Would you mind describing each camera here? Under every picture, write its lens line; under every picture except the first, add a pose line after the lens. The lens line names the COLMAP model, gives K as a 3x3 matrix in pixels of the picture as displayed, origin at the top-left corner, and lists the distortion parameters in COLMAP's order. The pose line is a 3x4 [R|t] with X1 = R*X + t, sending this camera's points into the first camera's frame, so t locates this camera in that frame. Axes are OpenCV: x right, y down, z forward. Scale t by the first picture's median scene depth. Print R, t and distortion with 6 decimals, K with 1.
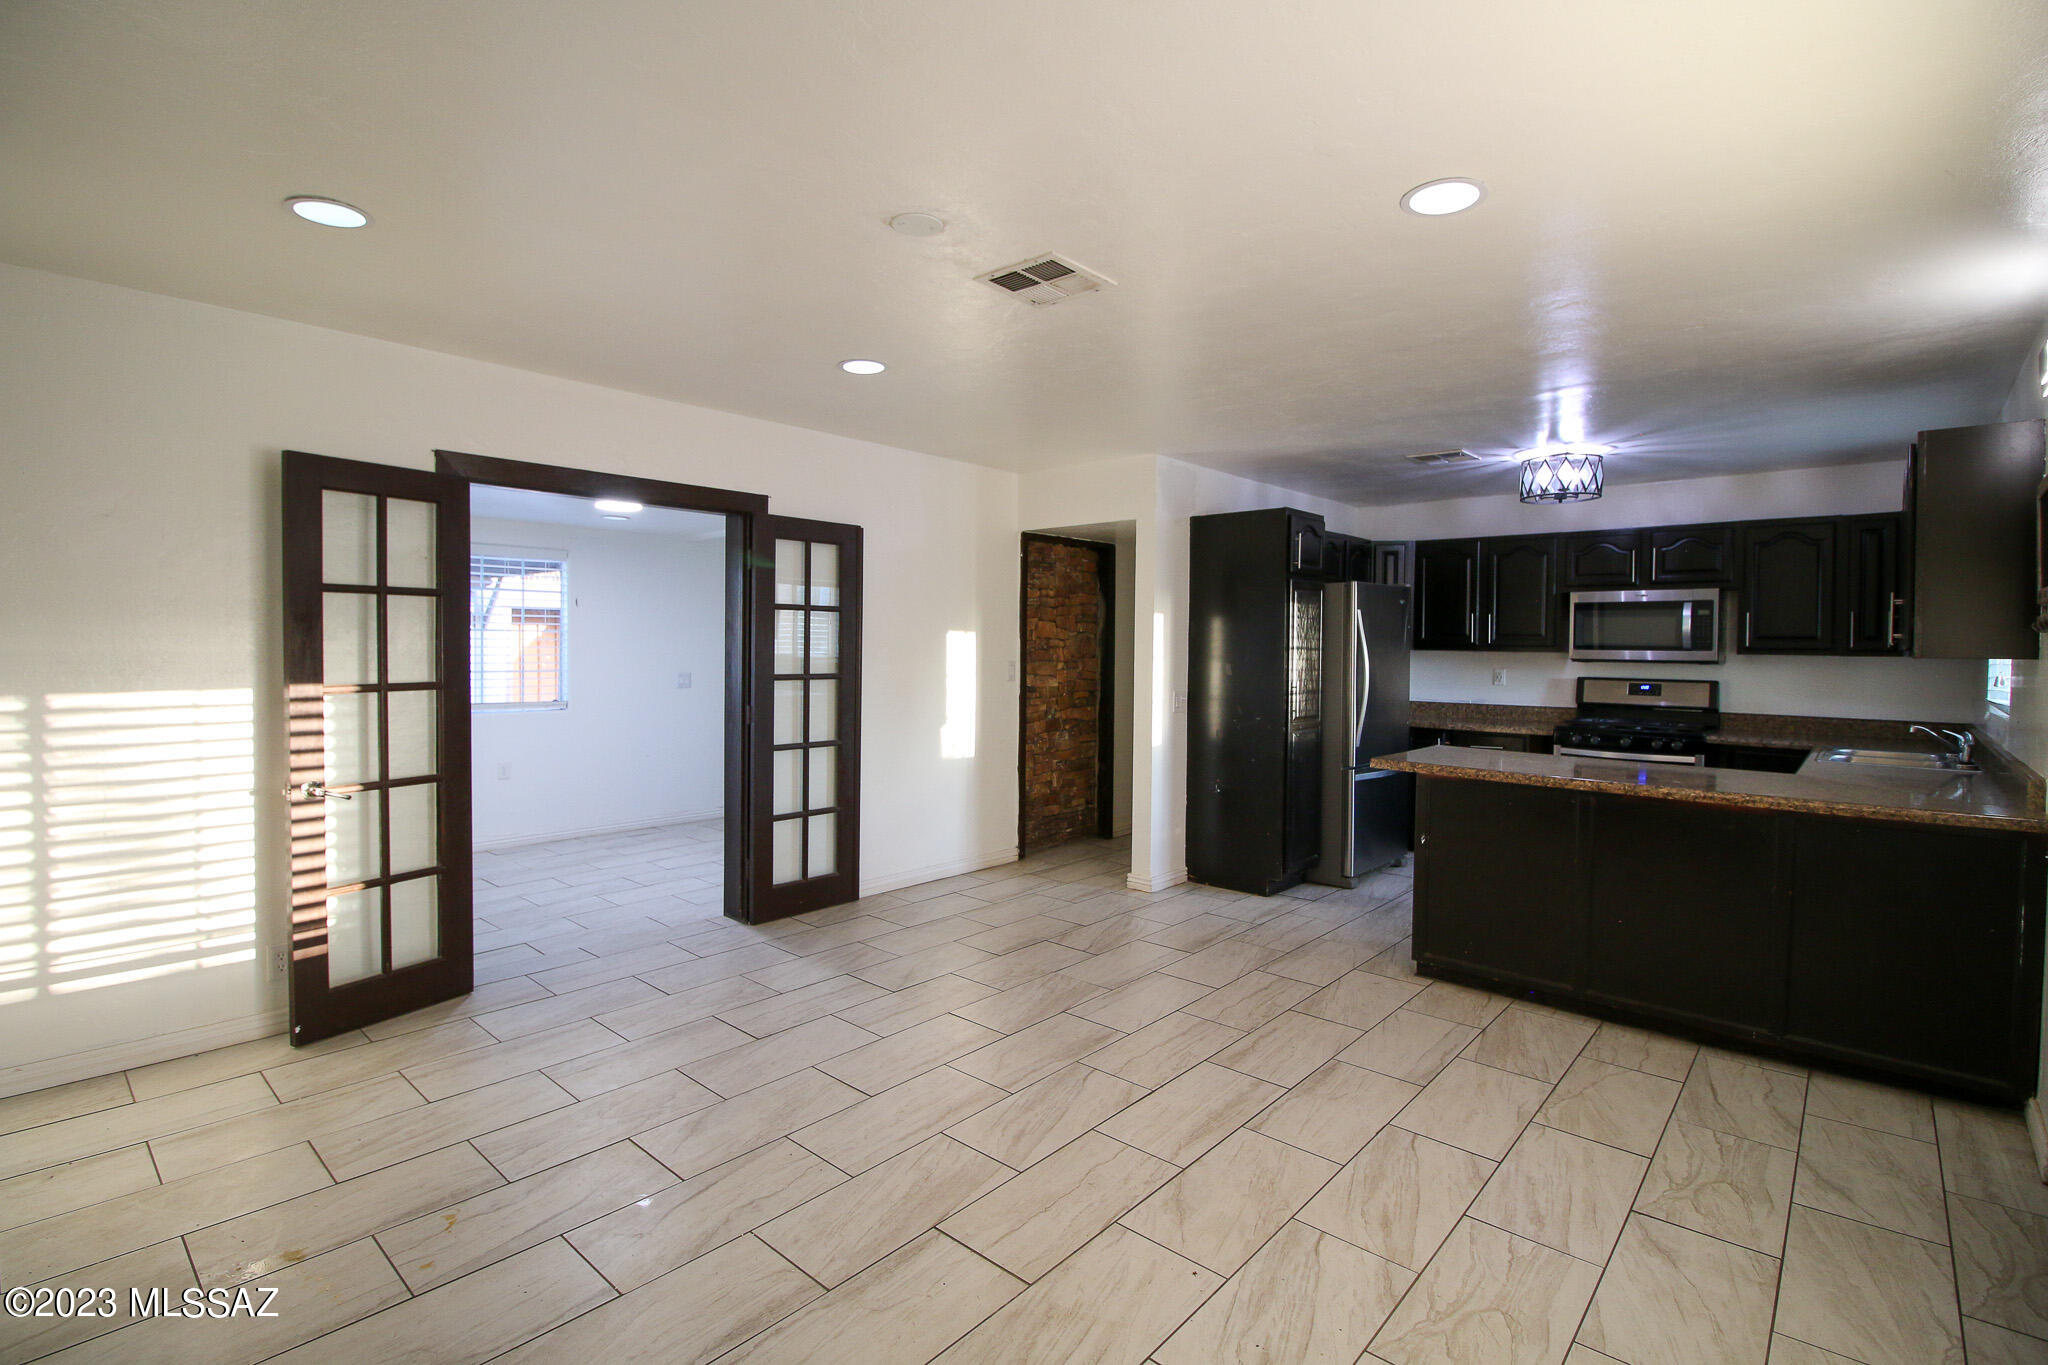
lens RADIAL K [[949.1, 0, 1041.4], [0, 949.1, 670.8], [0, 0, 1]] dist [-0.002844, 0.000547]
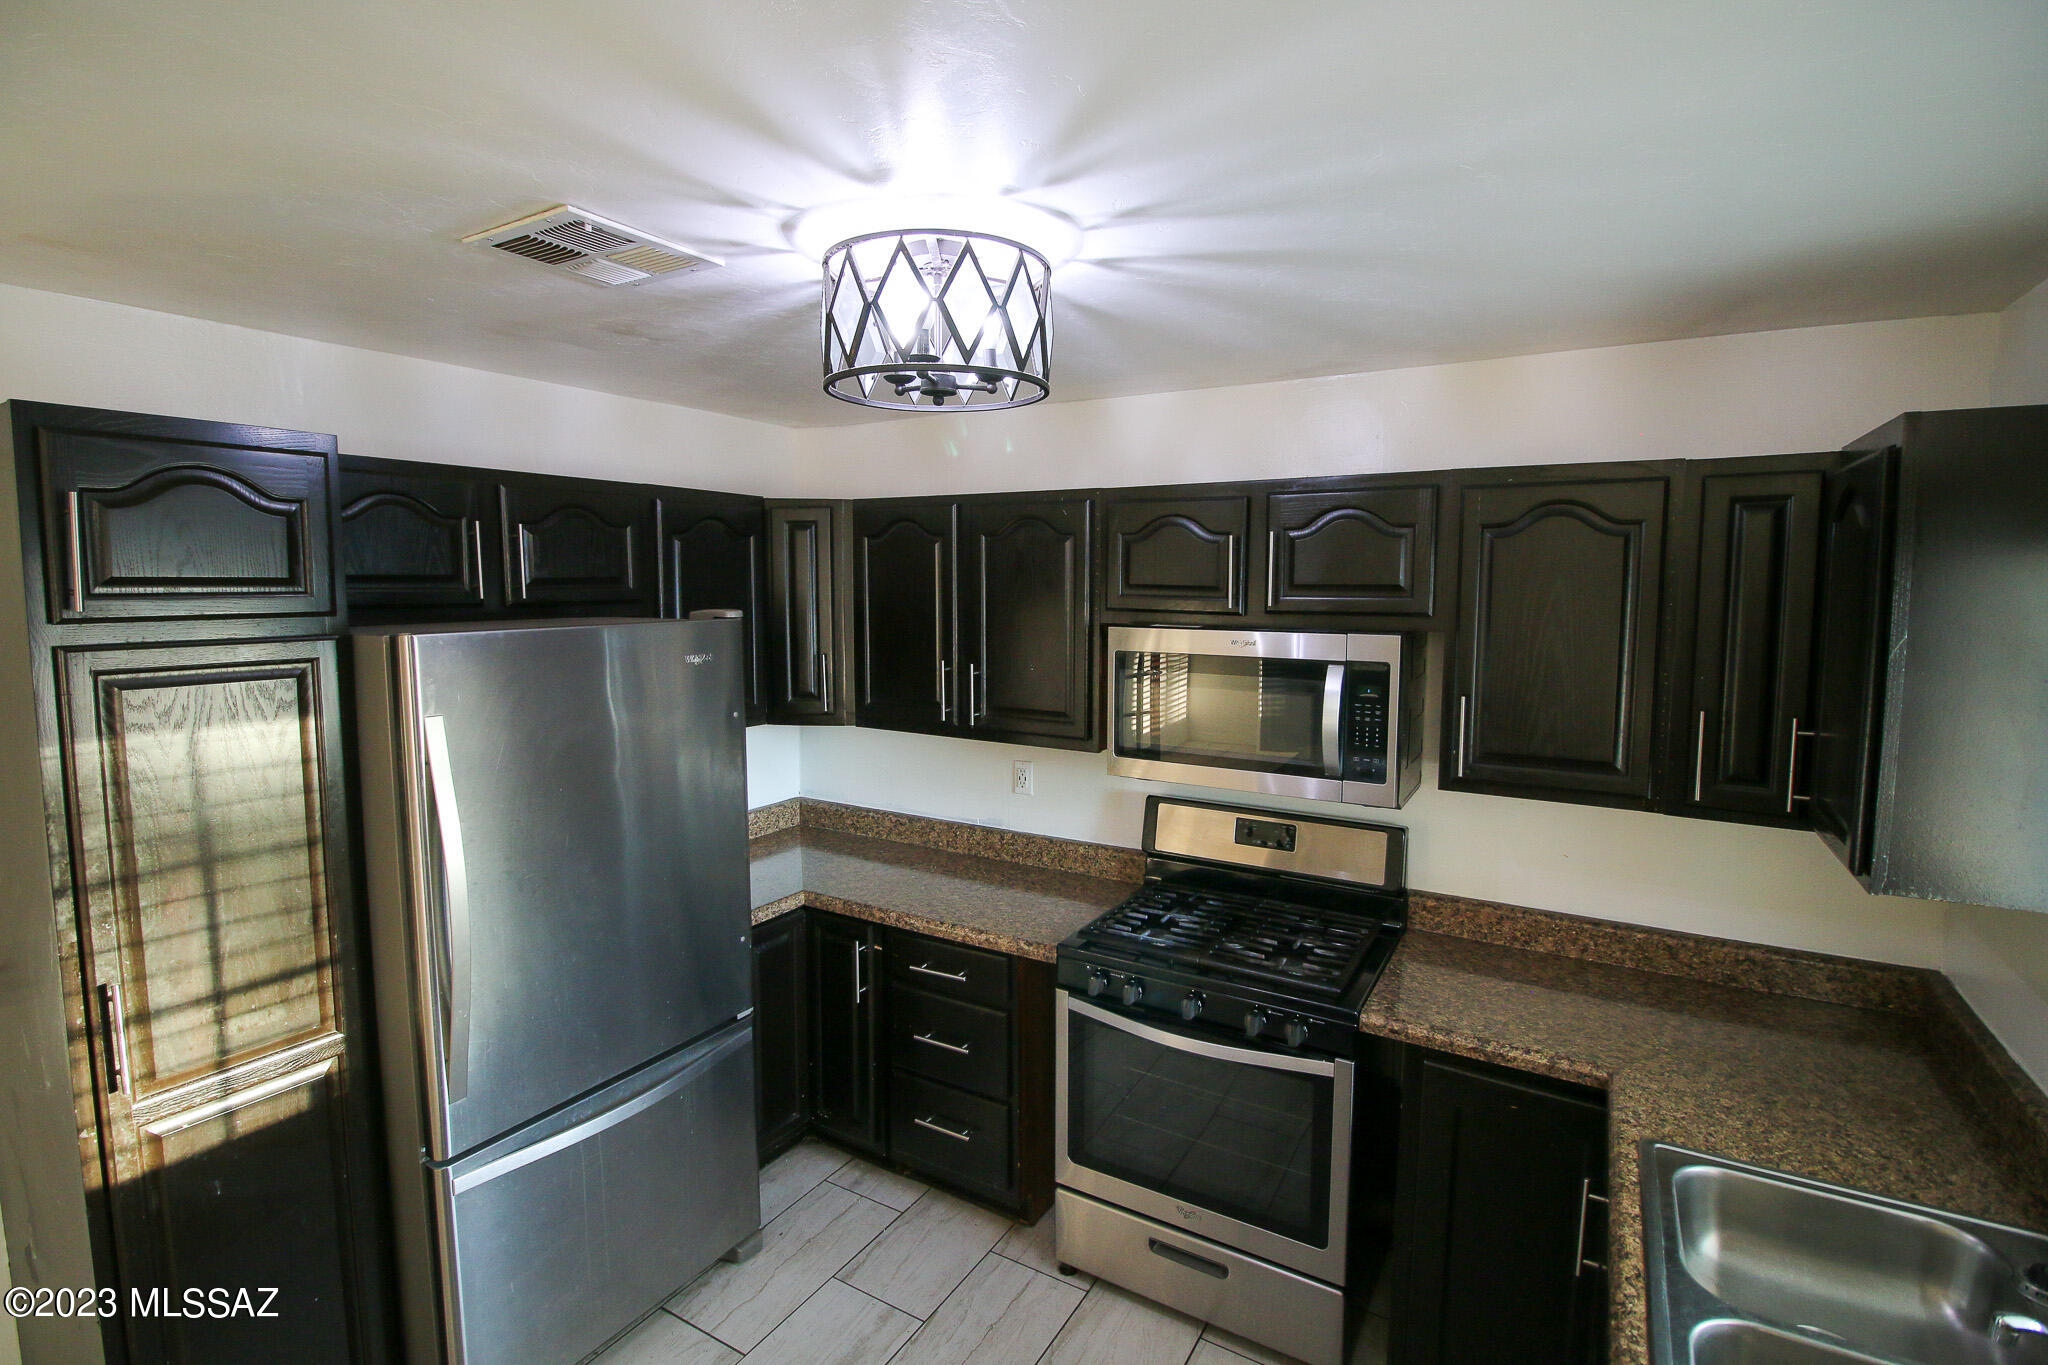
lens RADIAL K [[949.1, 0, 1019.6], [0, 949.1, 676.6], [0, 0, 1]] dist [-0.002844, 0.000547]
pose [[0.984040, -0.019616, 0.176865, 0.419663], [0.007566, 0.997619, 0.068548, -0.085819], [-0.177789, -0.066115, 0.981845, 0.548137]]
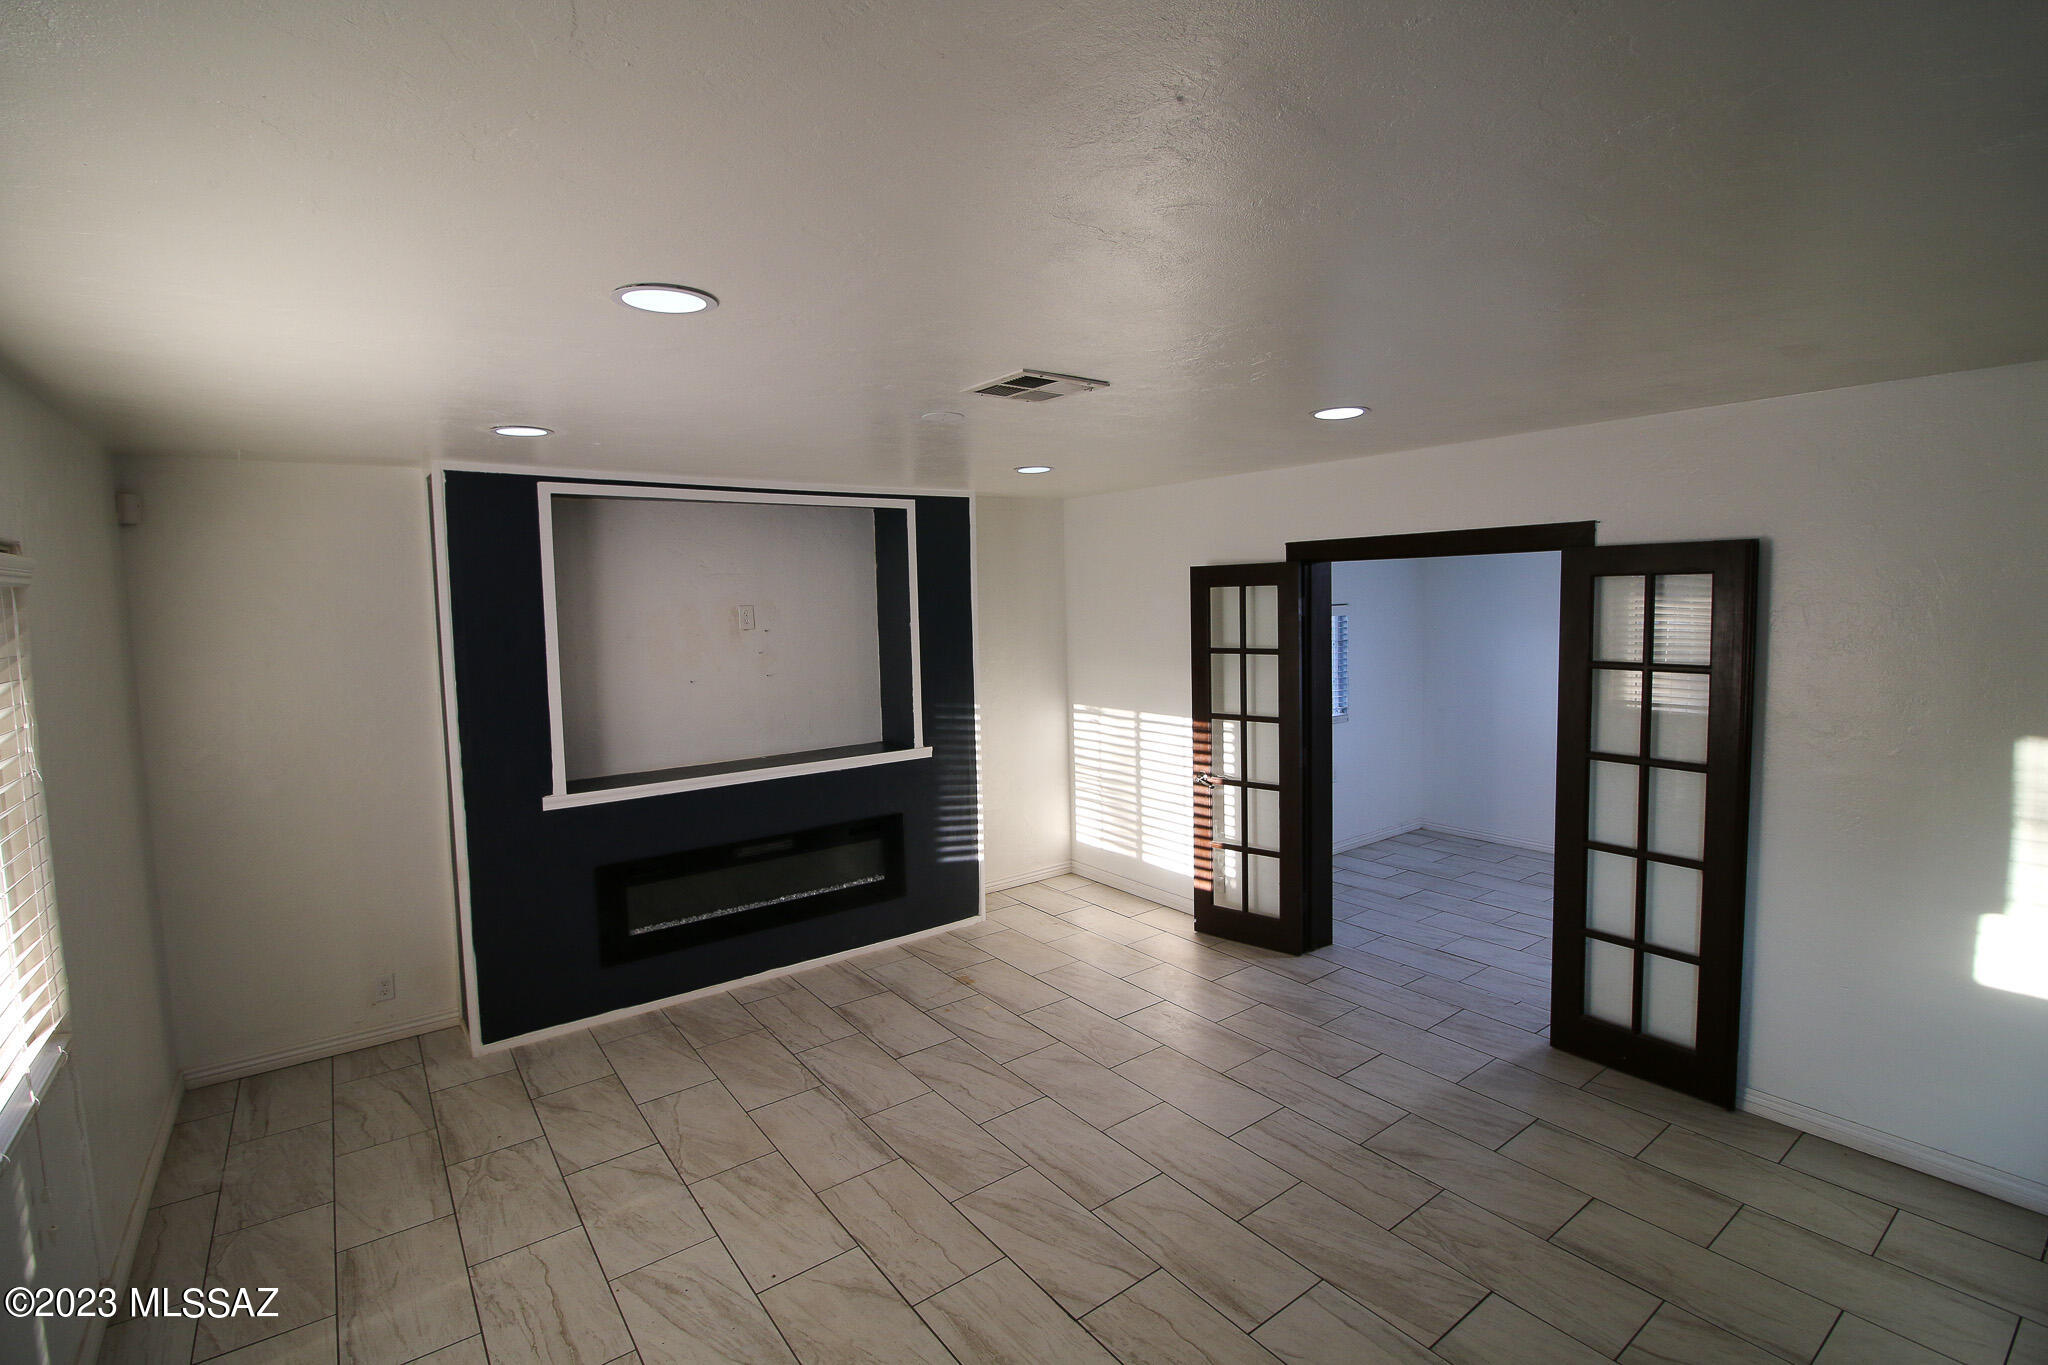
lens RADIAL K [[949.1, 0, 1036.9], [0, 949.1, 678.4], [0, 0, 1]] dist [-0.002844, 0.000547]
pose [[-0.205044, 0.083485, -0.975186, 0.986518], [-0.003757, 0.996281, 0.086080, -0.211320], [0.978746, 0.021314, -0.203968, 1.244315]]
